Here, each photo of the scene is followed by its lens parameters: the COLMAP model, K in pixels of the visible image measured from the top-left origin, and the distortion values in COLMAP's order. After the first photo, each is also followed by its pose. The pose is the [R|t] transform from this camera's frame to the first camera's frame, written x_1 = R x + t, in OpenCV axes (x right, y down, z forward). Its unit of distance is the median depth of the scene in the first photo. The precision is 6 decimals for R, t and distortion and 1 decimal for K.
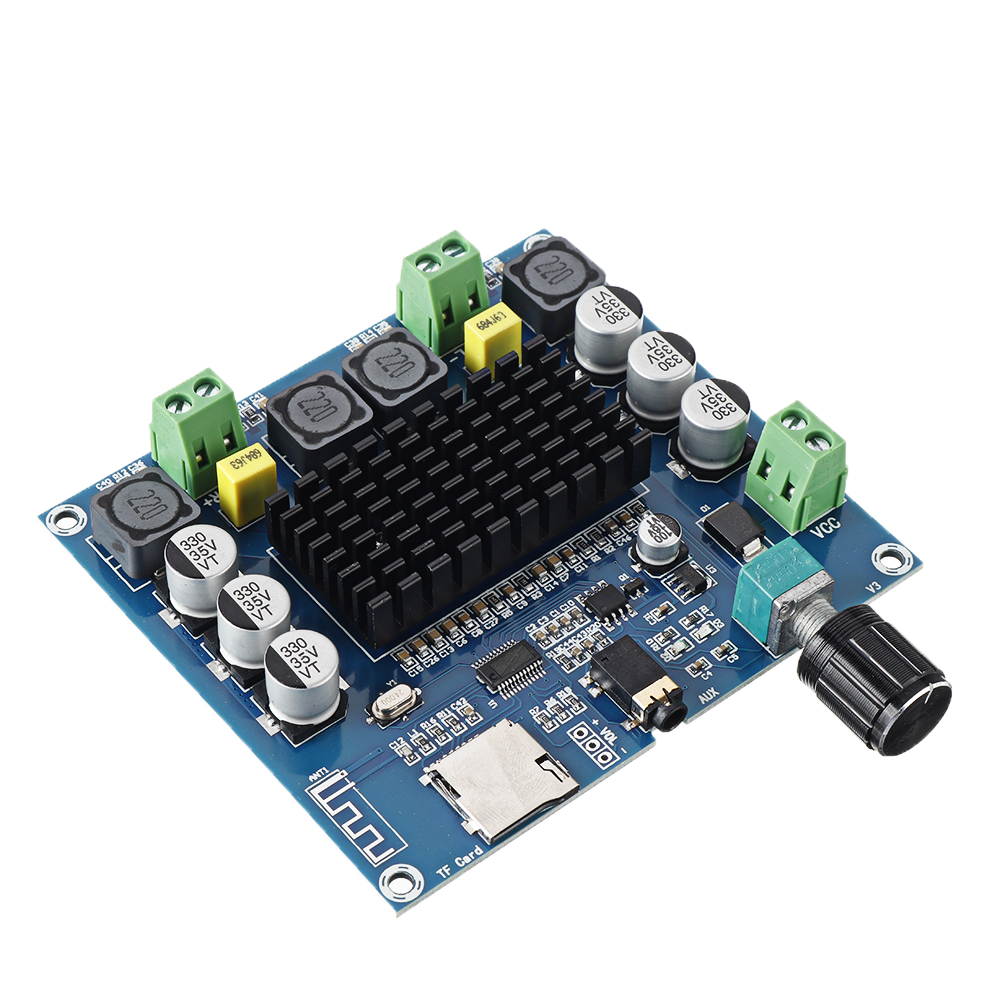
lens RADIAL K [[3168.2, 0, 451.5], [0, 3168.2, 500.4], [0, 0, 1]] dist [-0.025613, 0.180567]
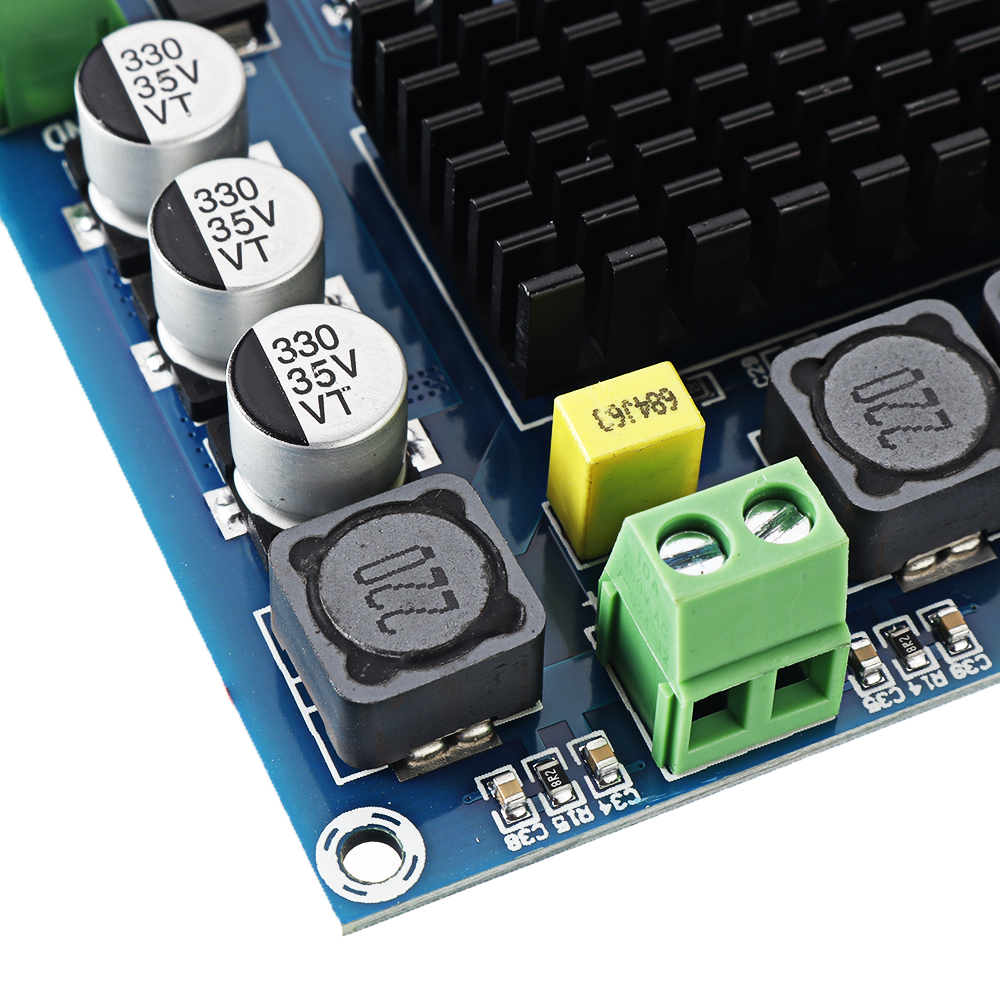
lens RADIAL K [[3572.3, 0, 539.5], [0, 3572.3, 501.5], [0, 0, 1]] dist [-0.020142, -0.283260]
pose [[-0.971319, -0.209301, 0.112839, -0.027765], [0.160903, -0.229157, 0.959999, -0.491783], [-0.175071, 0.950621, 0.256261, 0.957627]]
